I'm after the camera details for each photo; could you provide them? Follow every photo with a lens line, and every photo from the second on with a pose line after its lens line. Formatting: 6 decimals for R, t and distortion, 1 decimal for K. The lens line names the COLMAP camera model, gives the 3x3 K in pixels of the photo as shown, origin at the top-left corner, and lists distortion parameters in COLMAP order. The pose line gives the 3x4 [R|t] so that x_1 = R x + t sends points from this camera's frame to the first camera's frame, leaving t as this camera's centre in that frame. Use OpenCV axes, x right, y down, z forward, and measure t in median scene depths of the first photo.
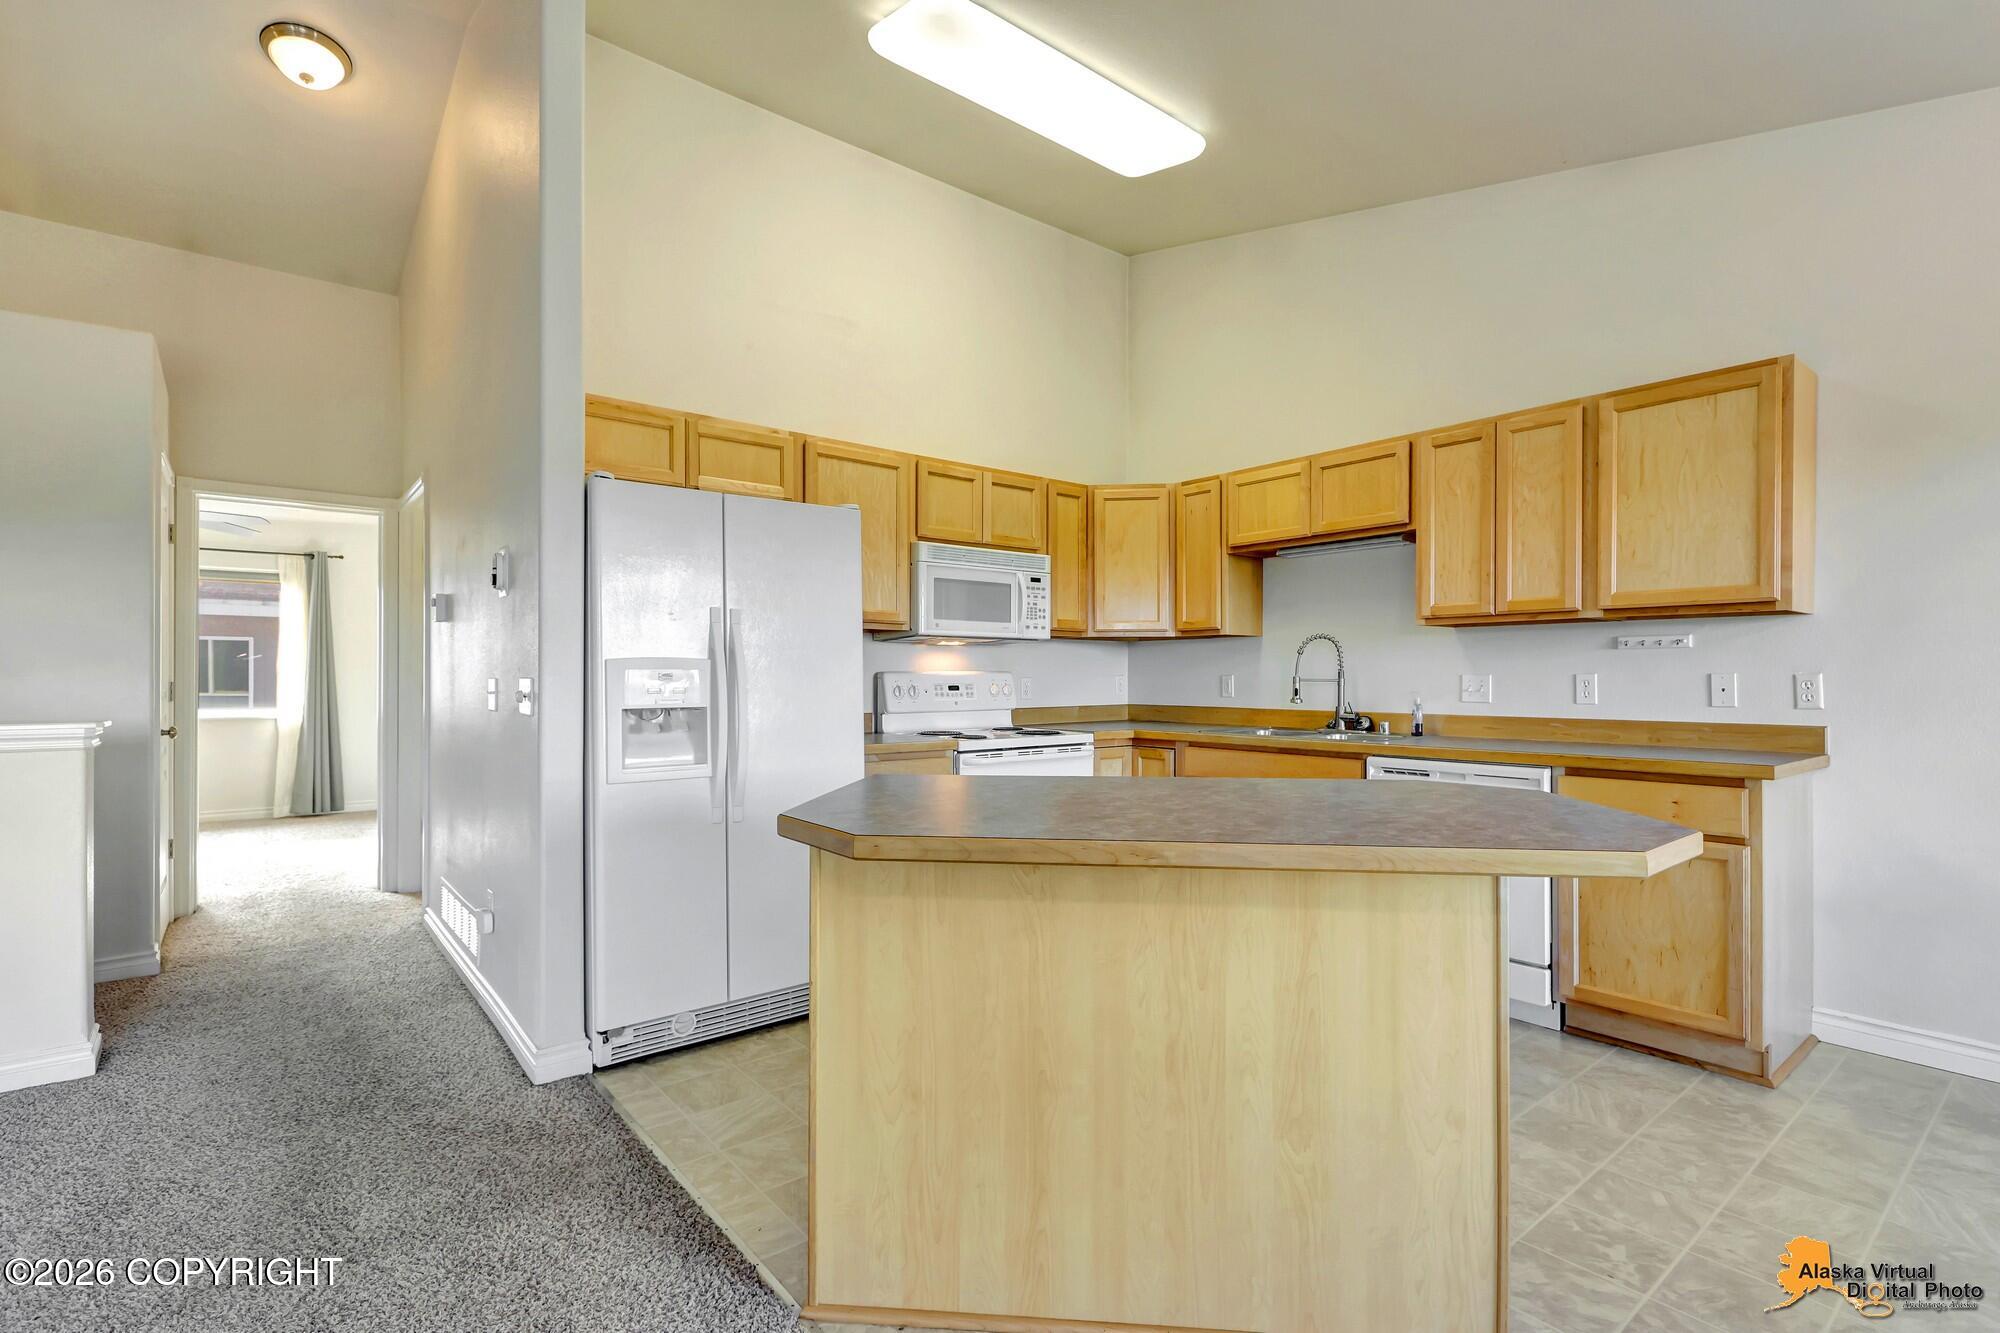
lens RADIAL K [[932.5, 0, 974.0], [0, 932.5, 677.7], [0, 0, 1]] dist [0.006347, -0.002802]
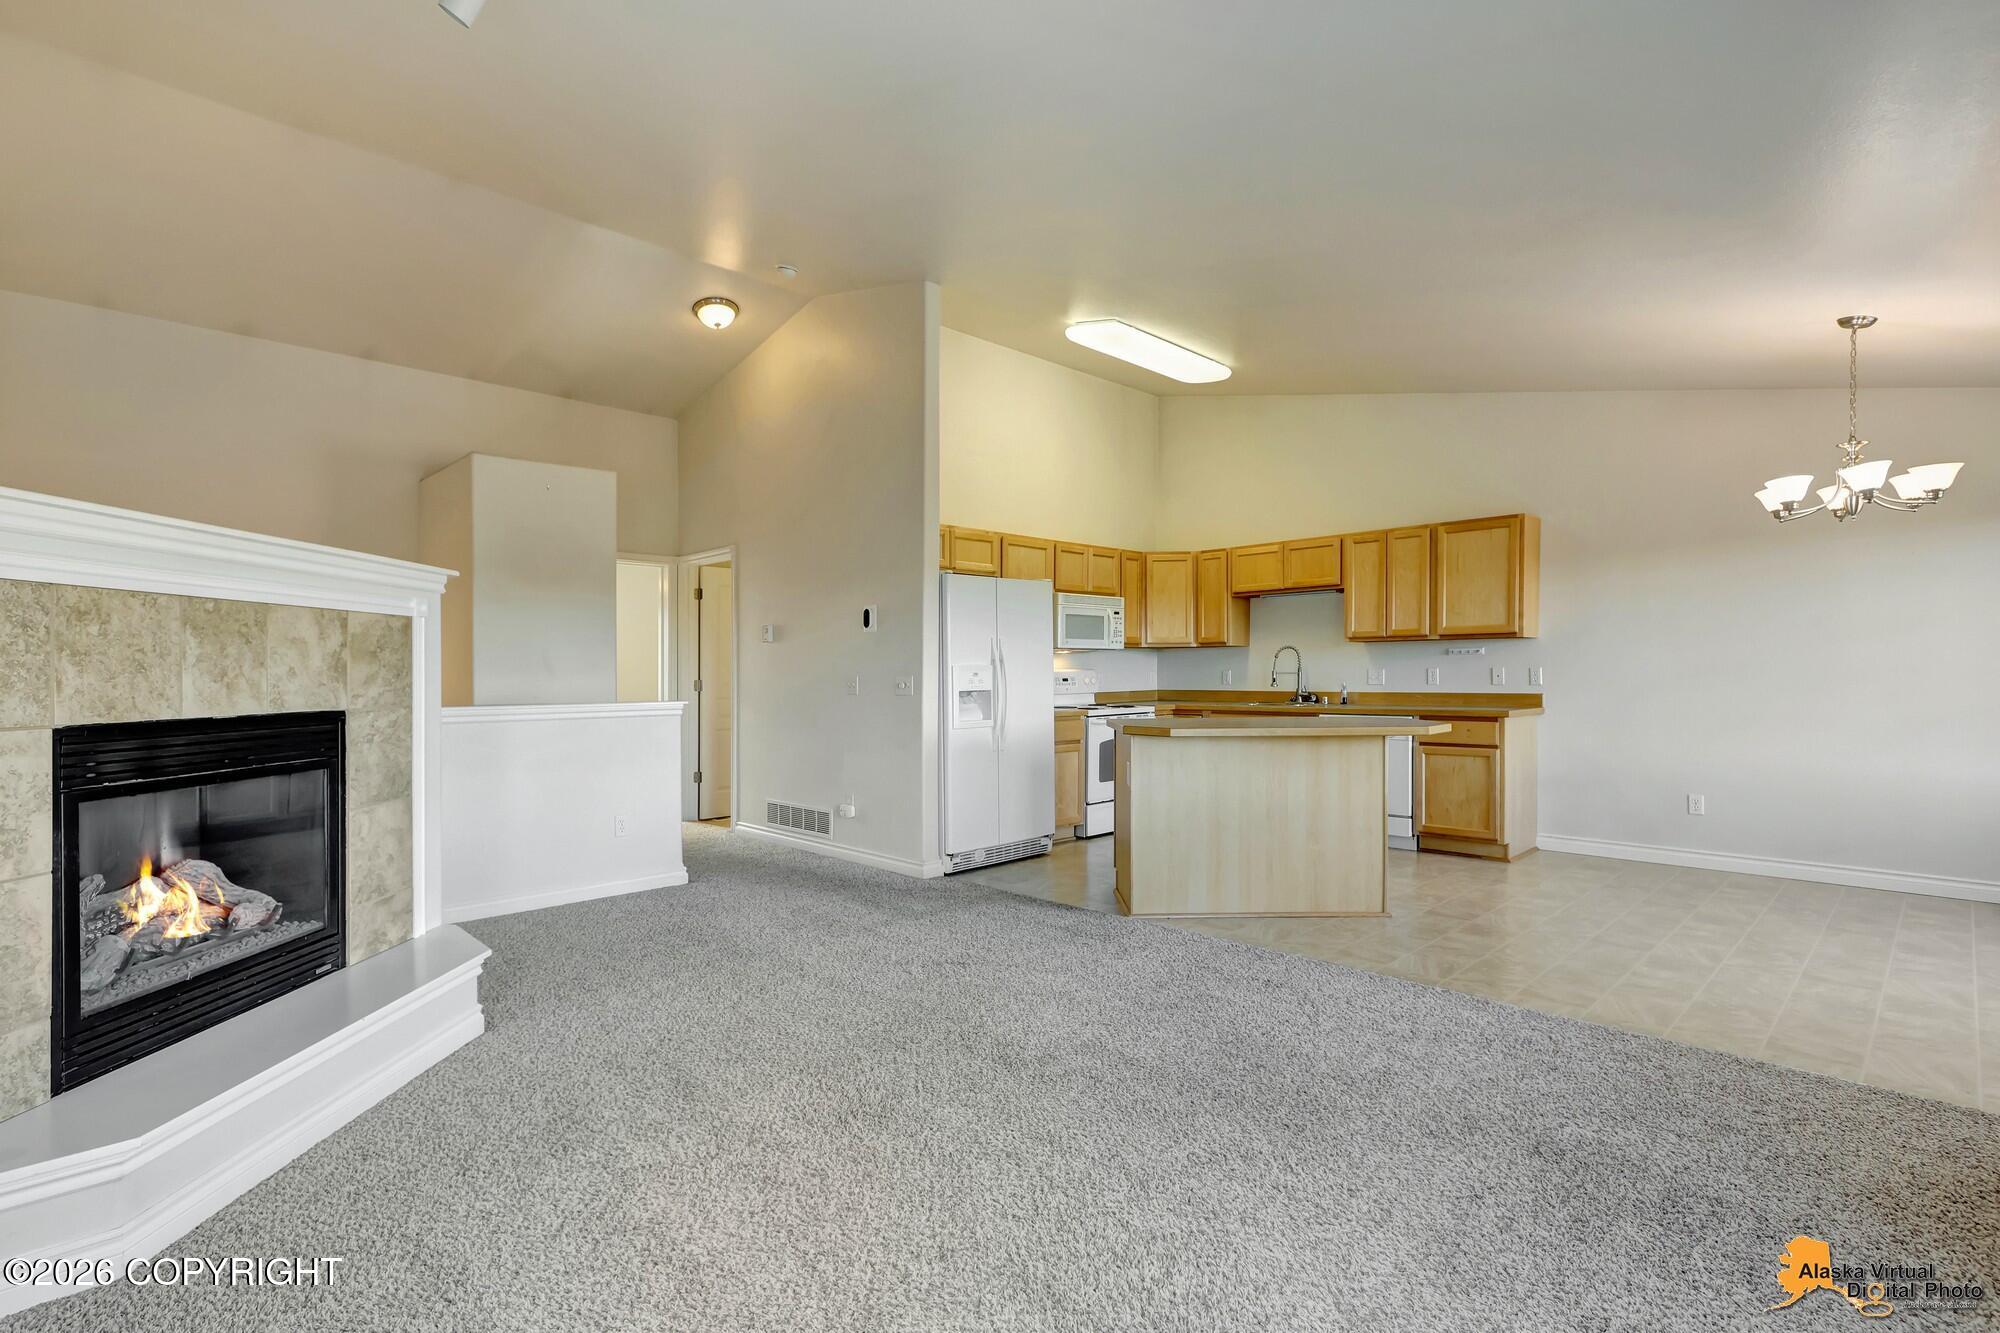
lens RADIAL K [[932.5, 0, 966.0], [0, 932.5, 697.9], [0, 0, 1]] dist [0.006347, -0.002802]
pose [[0.996591, -0.011249, 0.081729, -0.373463], [0.009019, 0.999578, 0.027609, -0.004289], [-0.082005, -0.026778, 0.996272, -0.685305]]
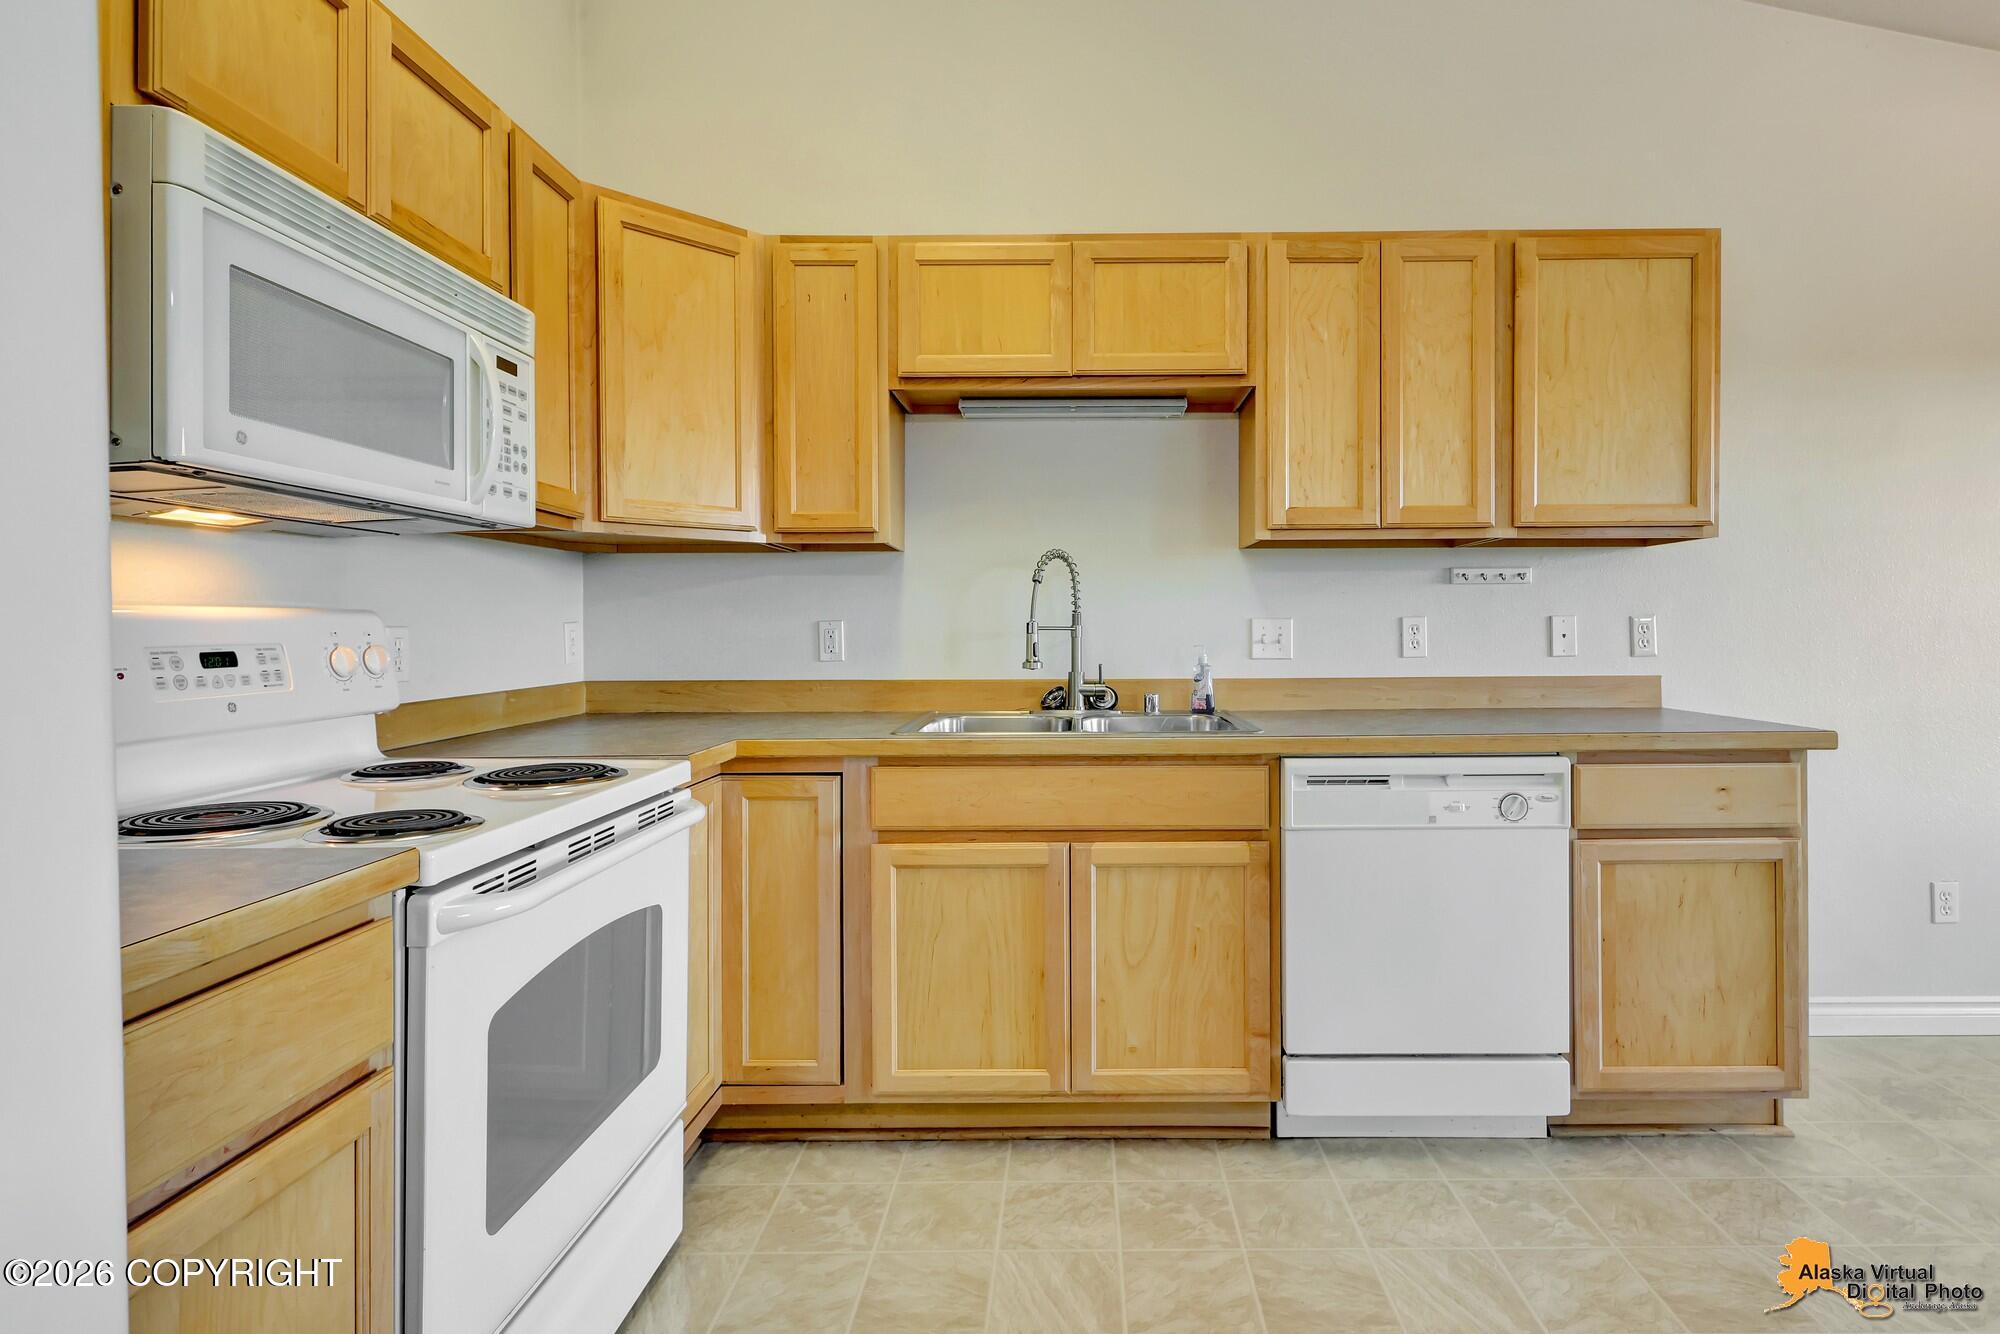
lens RADIAL K [[1009.5, 0, 1069.7], [0, 1009.5, 627.5], [0, 0, 1]] dist [0.002940, -0.001187]
pose [[0.610590, -0.004523, 0.791934, -0.133047], [0.005828, 0.999982, 0.001217, 0.001591], [-0.791926, 0.003872, 0.610605, 0.643812]]
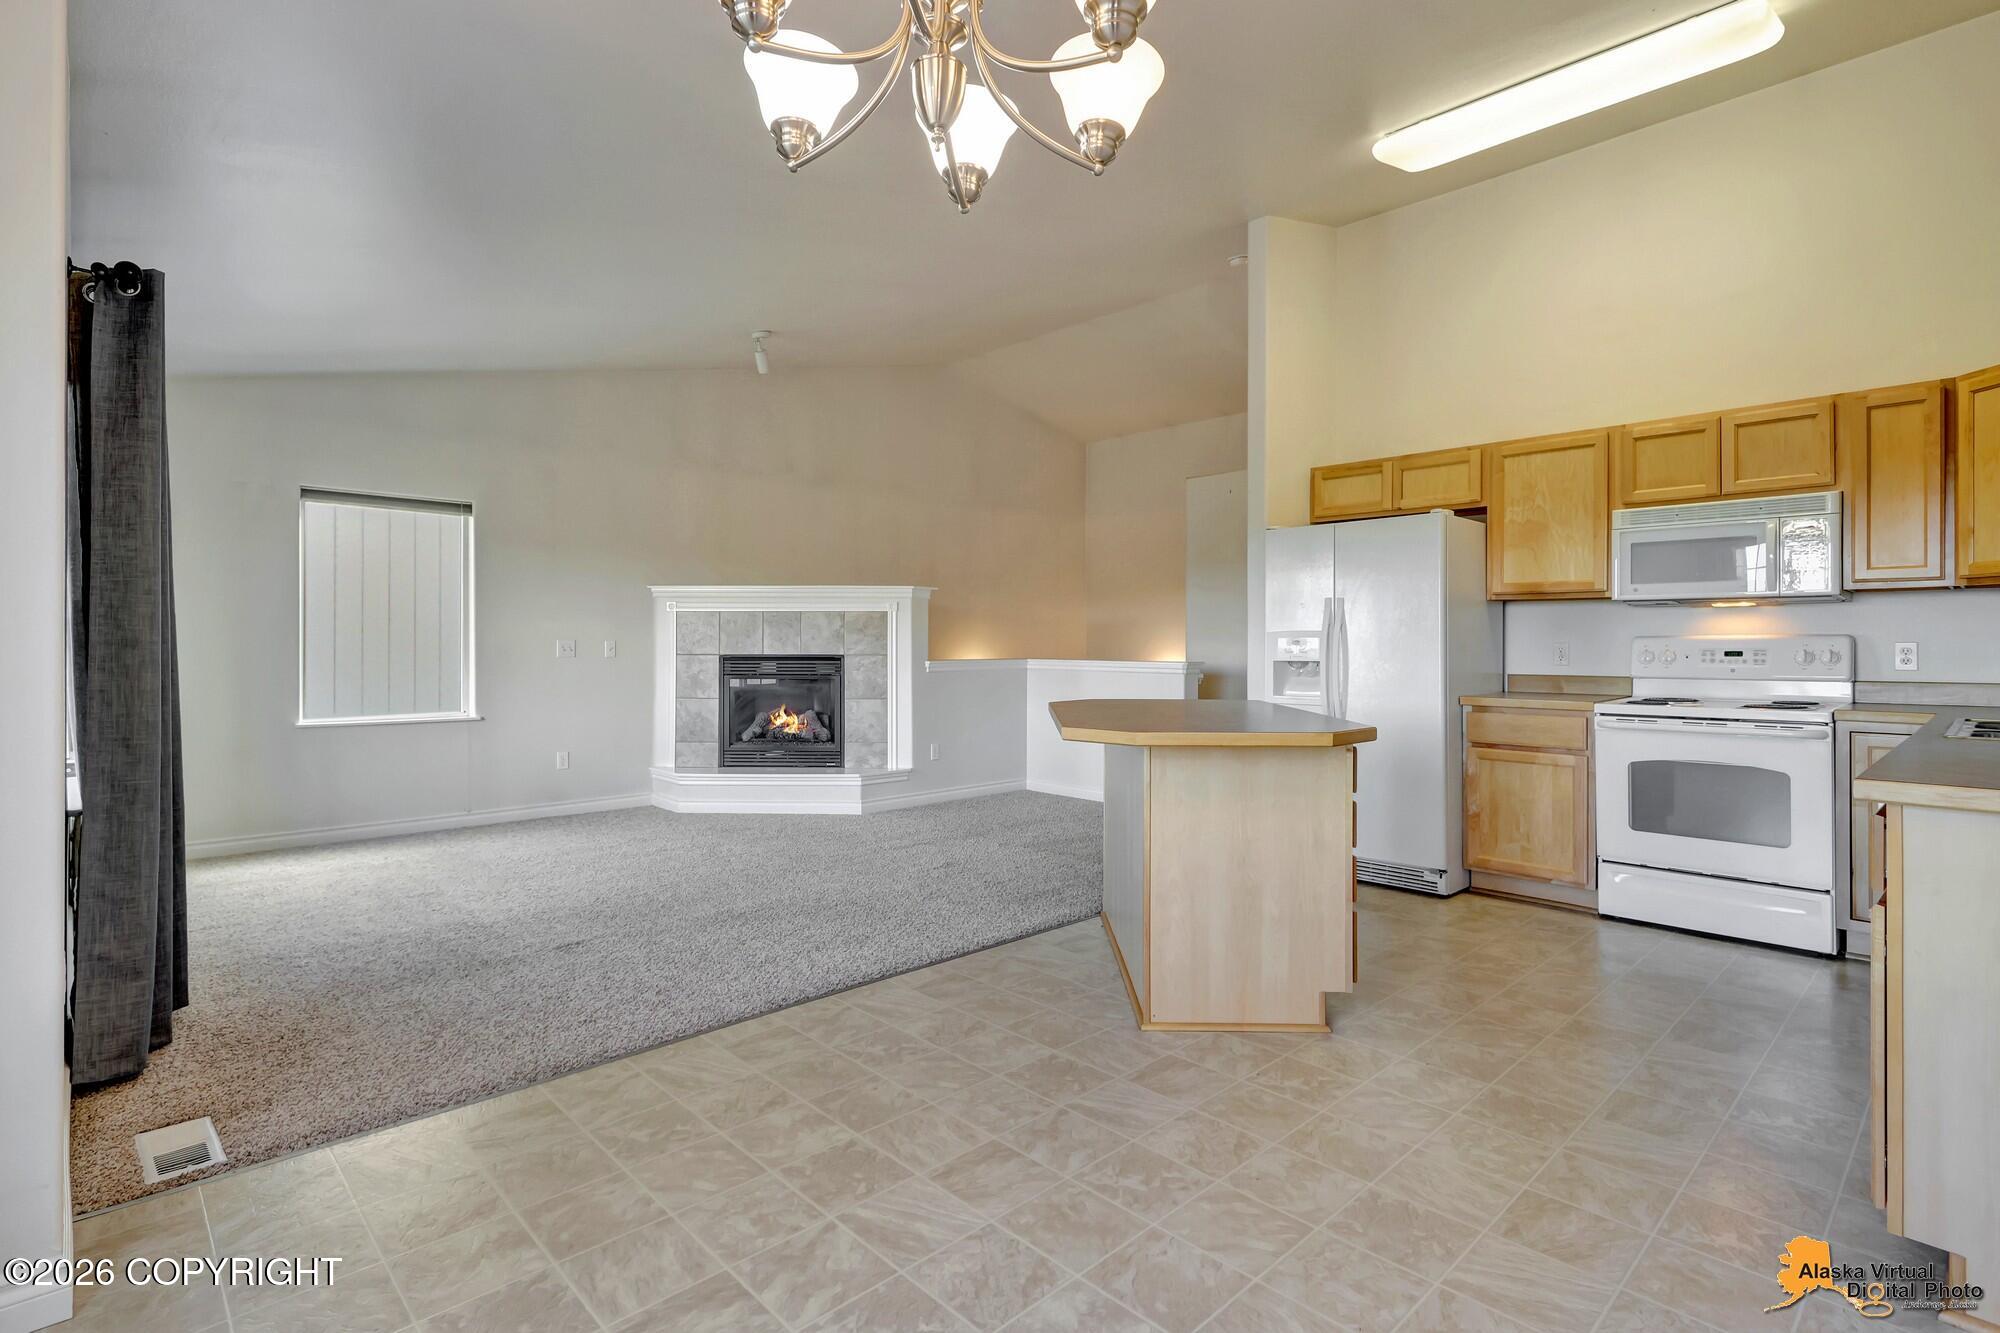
lens RADIAL K [[932.5, 0, 988.3], [0, 932.5, 641.6], [0, 0, 1]] dist [0.006347, -0.002802]
pose [[0.087185, -0.003647, -0.996185, 0.937526], [-0.000723, 0.999993, -0.003724, 0.003429], [0.996192, 0.001045, 0.087182, 0.226577]]
